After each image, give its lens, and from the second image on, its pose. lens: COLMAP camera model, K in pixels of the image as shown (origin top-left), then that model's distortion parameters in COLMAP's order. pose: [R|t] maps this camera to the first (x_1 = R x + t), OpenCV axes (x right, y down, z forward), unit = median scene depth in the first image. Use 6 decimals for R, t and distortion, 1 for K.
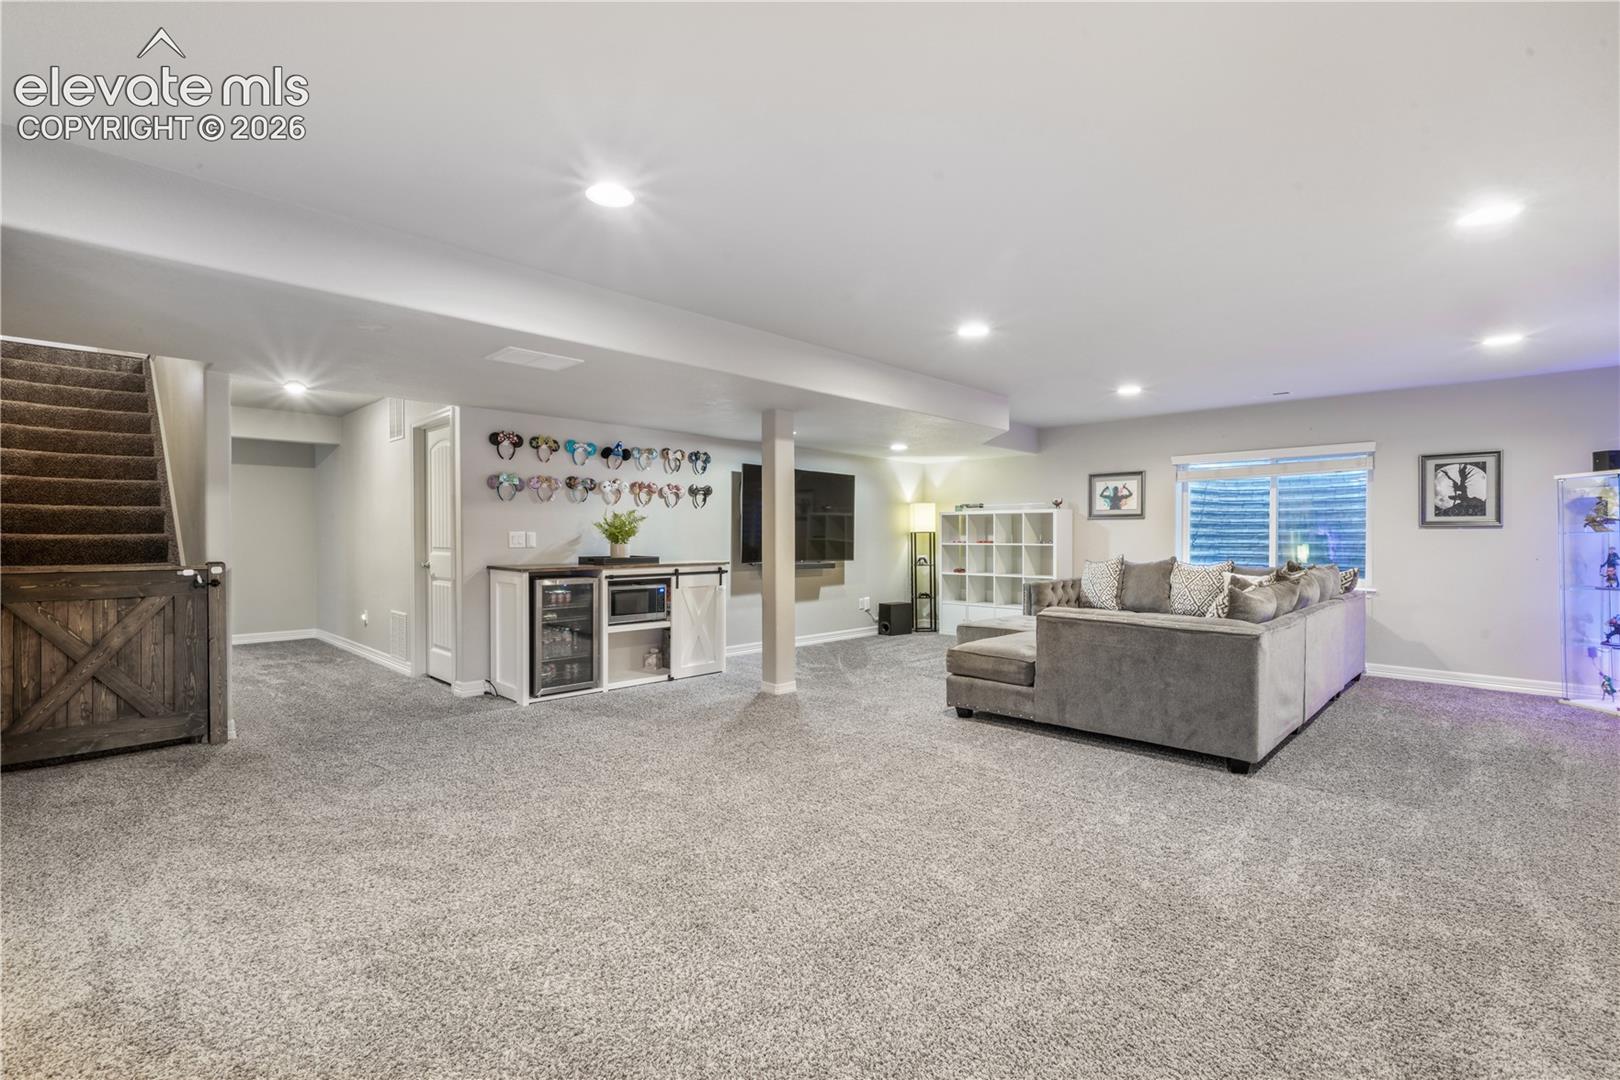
lens RADIAL K [[725.8, 0, 811.2], [0, 725.8, 546.2], [0, 0, 1]] dist [0.011712, 0.000514]
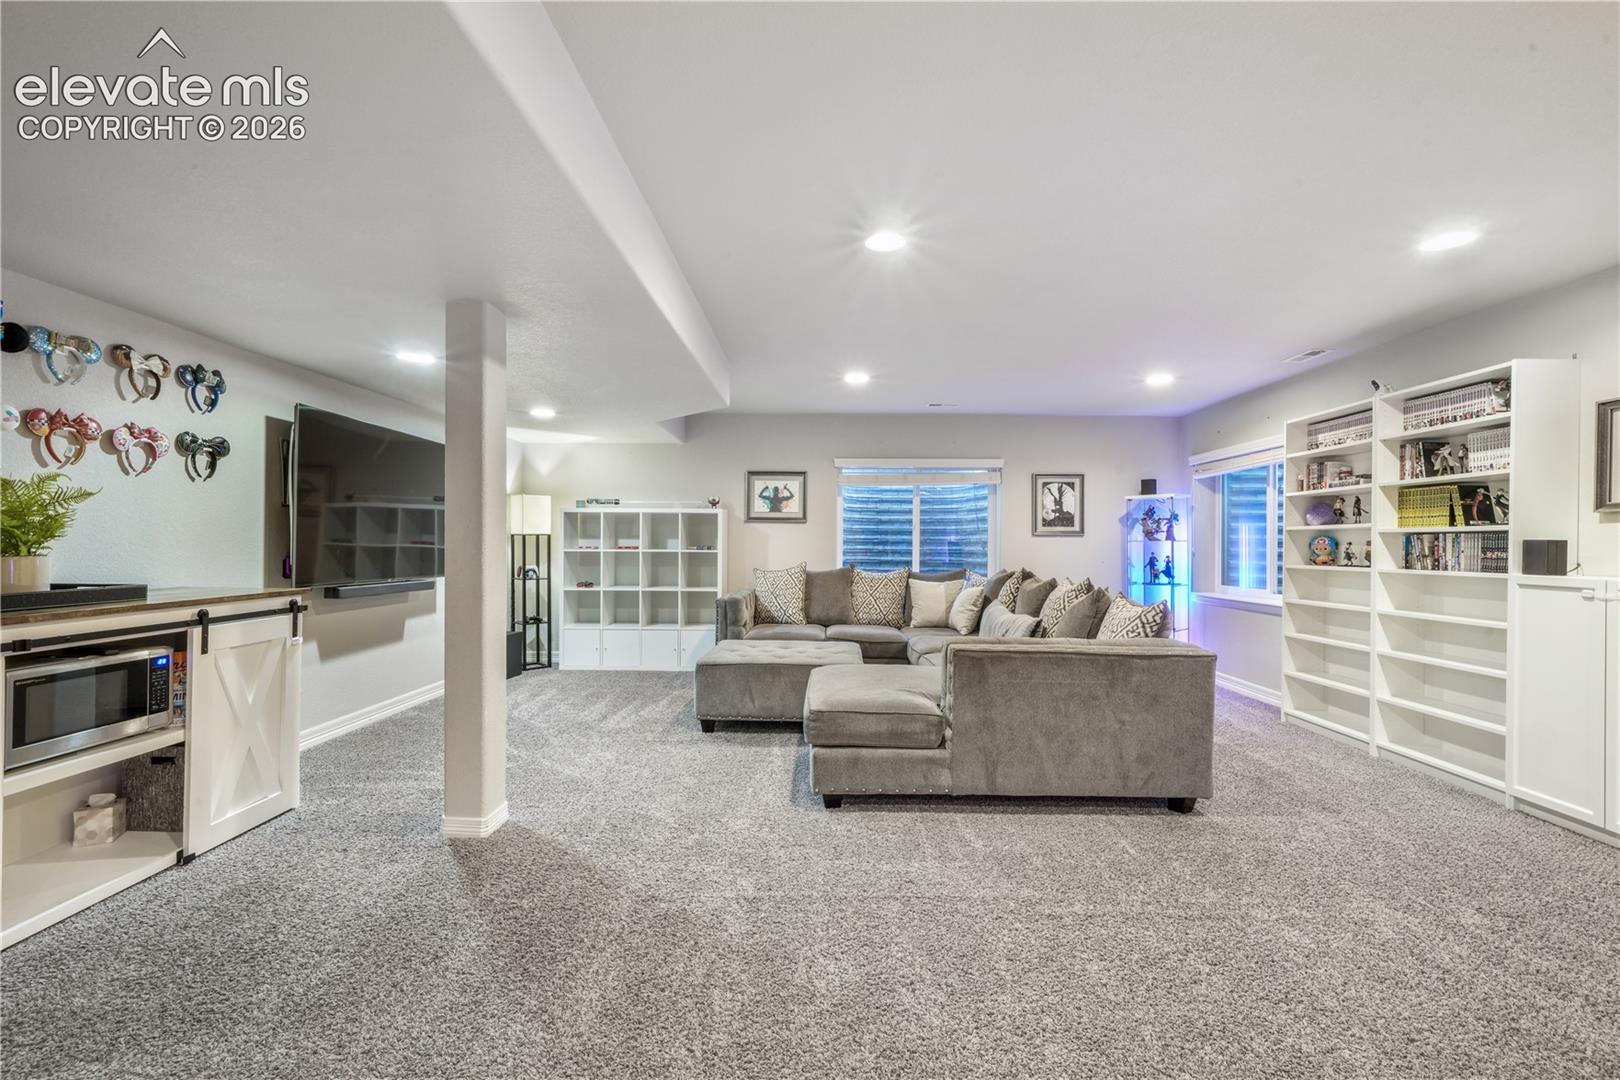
lens RADIAL K [[725.8, 0, 811.2], [0, 725.8, 546.2], [0, 0, 1]] dist [0.011712, 0.000514]
pose [[0.734020, 0.000507, 0.679128, -0.196234], [0.002514, 0.999991, -0.003463, -0.005641], [-0.679123, 0.004249, 0.734012, 0.369293]]
